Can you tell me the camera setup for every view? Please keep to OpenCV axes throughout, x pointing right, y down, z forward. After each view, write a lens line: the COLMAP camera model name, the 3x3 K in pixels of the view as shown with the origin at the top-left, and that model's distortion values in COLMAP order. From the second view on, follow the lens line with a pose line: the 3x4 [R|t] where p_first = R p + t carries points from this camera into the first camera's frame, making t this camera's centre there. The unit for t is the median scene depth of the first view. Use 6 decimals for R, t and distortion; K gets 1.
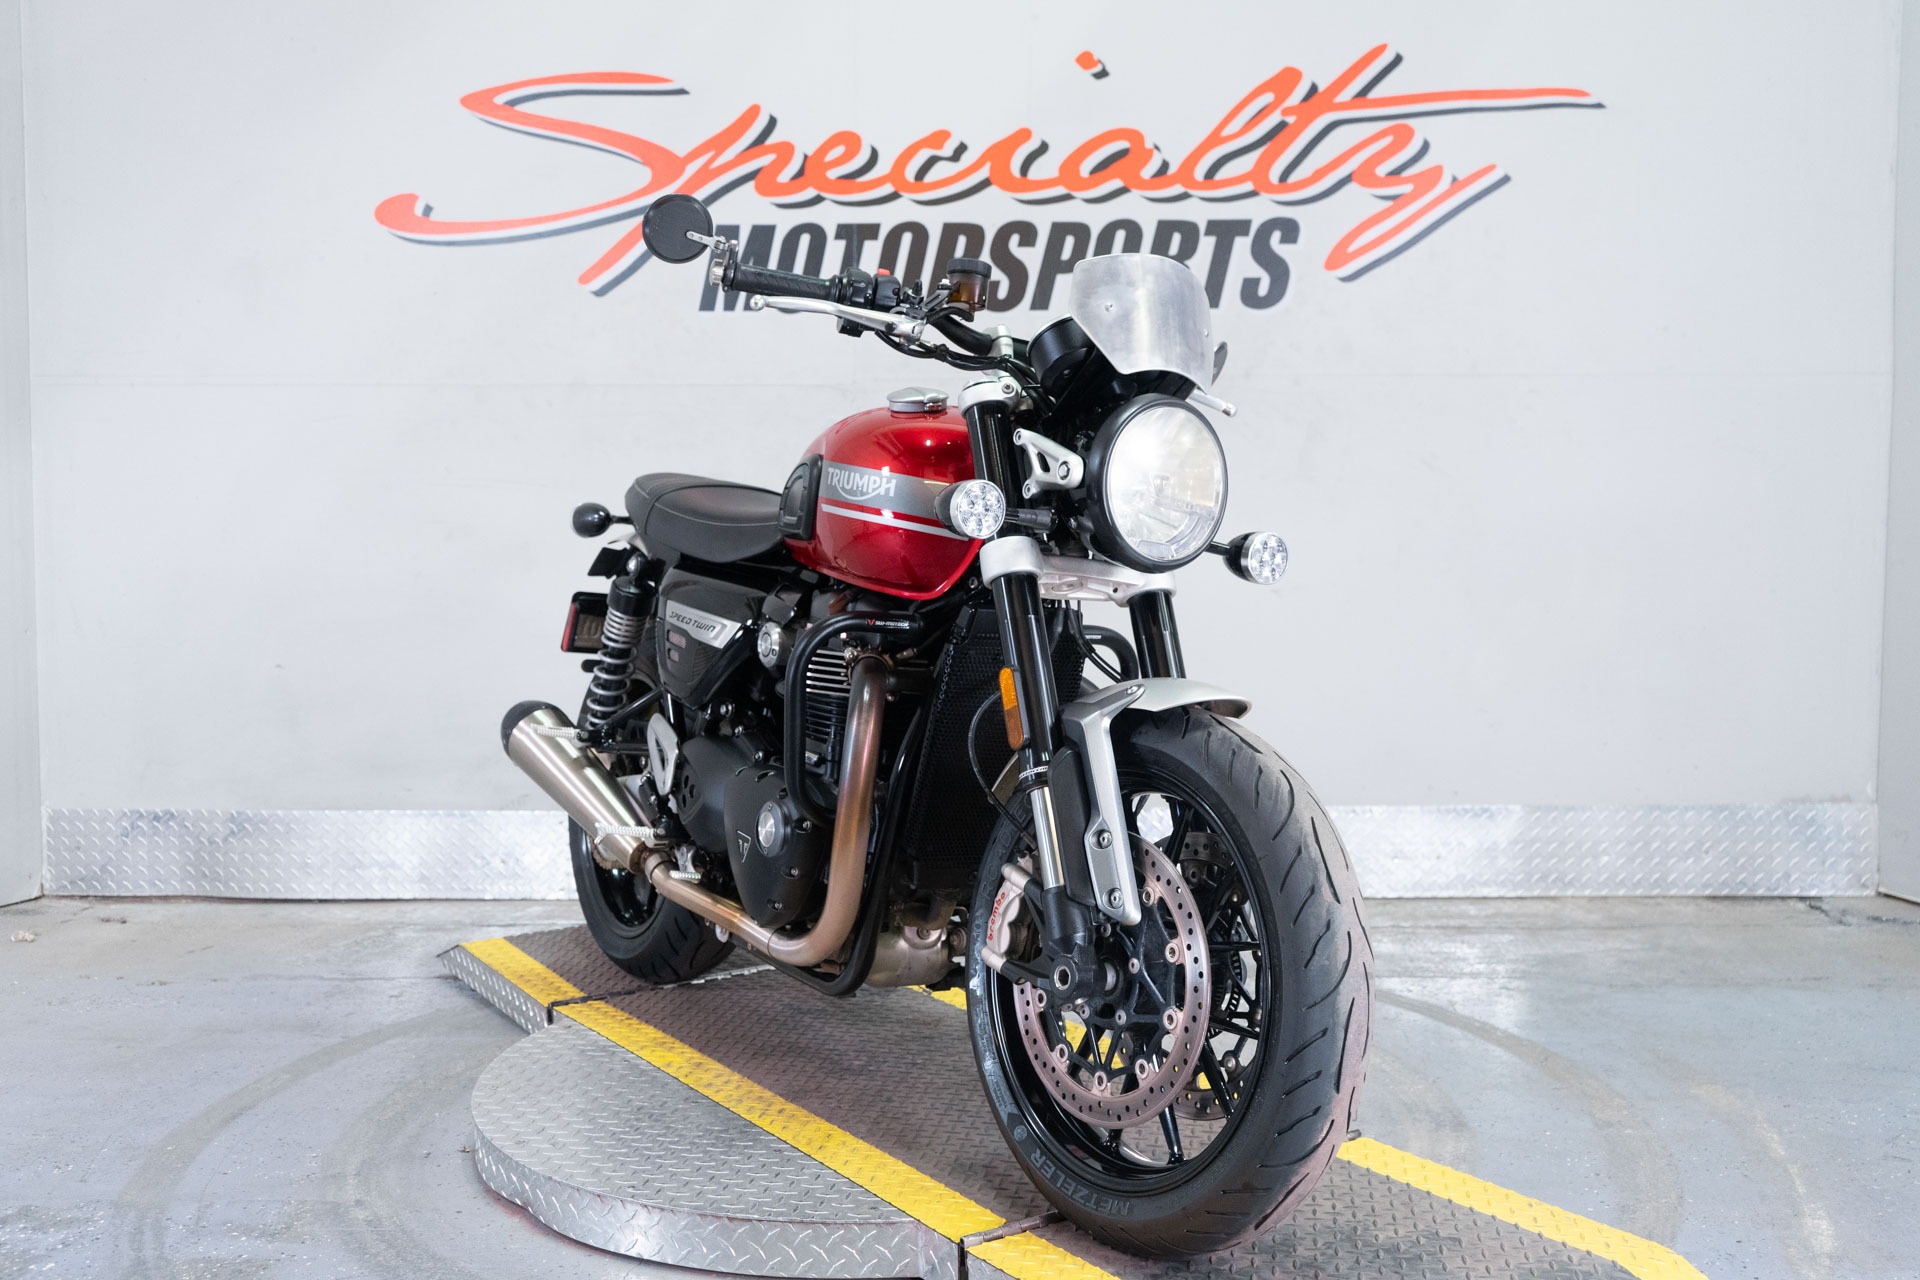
lens RADIAL K [[1944.3, 0, 957.5], [0, 1944.3, 637.1], [0, 0, 1]] dist [0.013948, 0.000000]
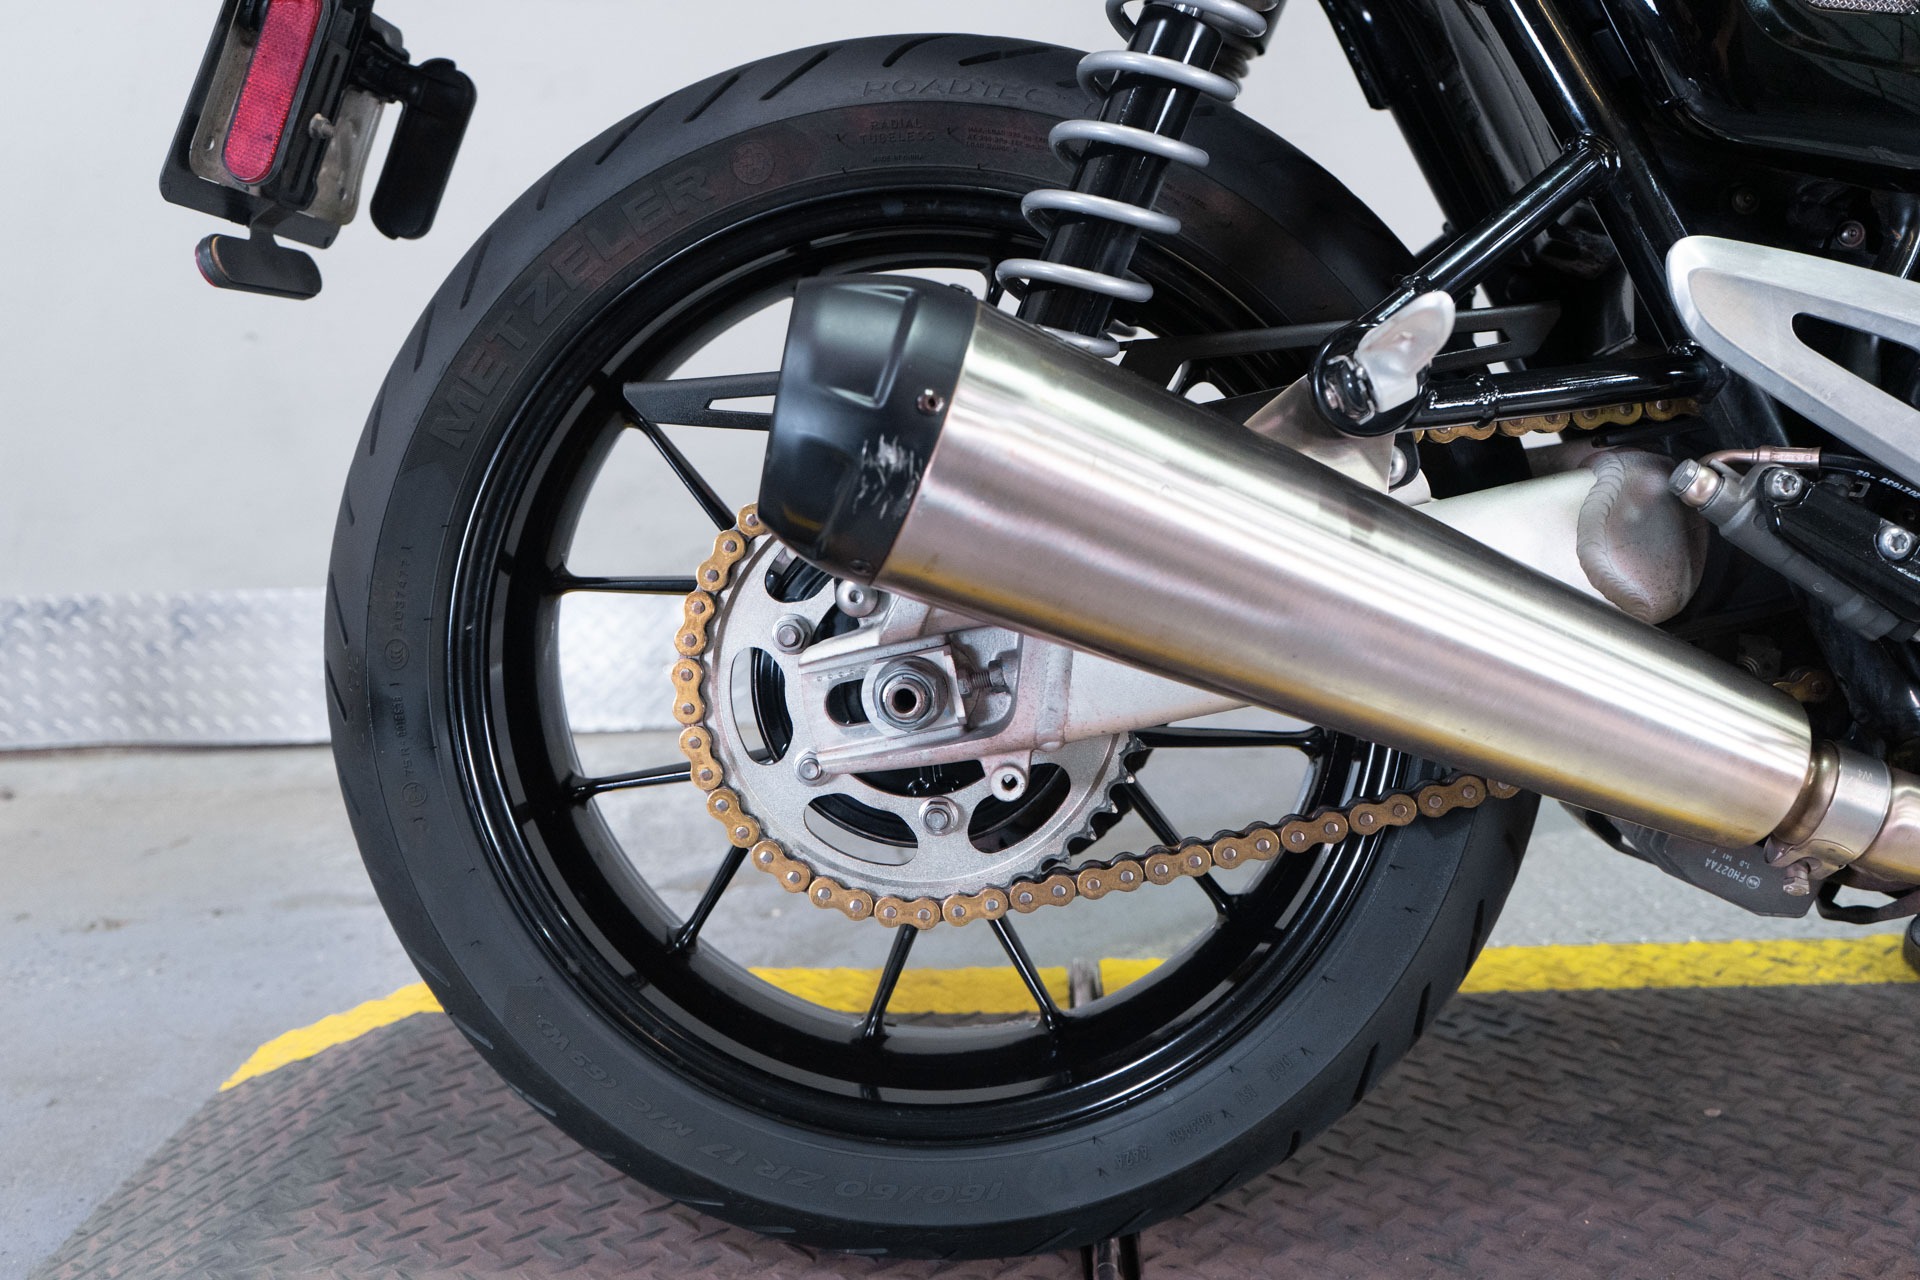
lens RADIAL K [[1944.3, 0, 952.2], [0, 1944.3, 660.5], [0, 0, 1]] dist [0.013948, 0.000000]
pose [[0.997119, -0.033764, 0.067926, -0.196851], [0.026105, 0.993518, 0.110641, 0.053683], [-0.071221, -0.108549, 0.991537, 0.435877]]
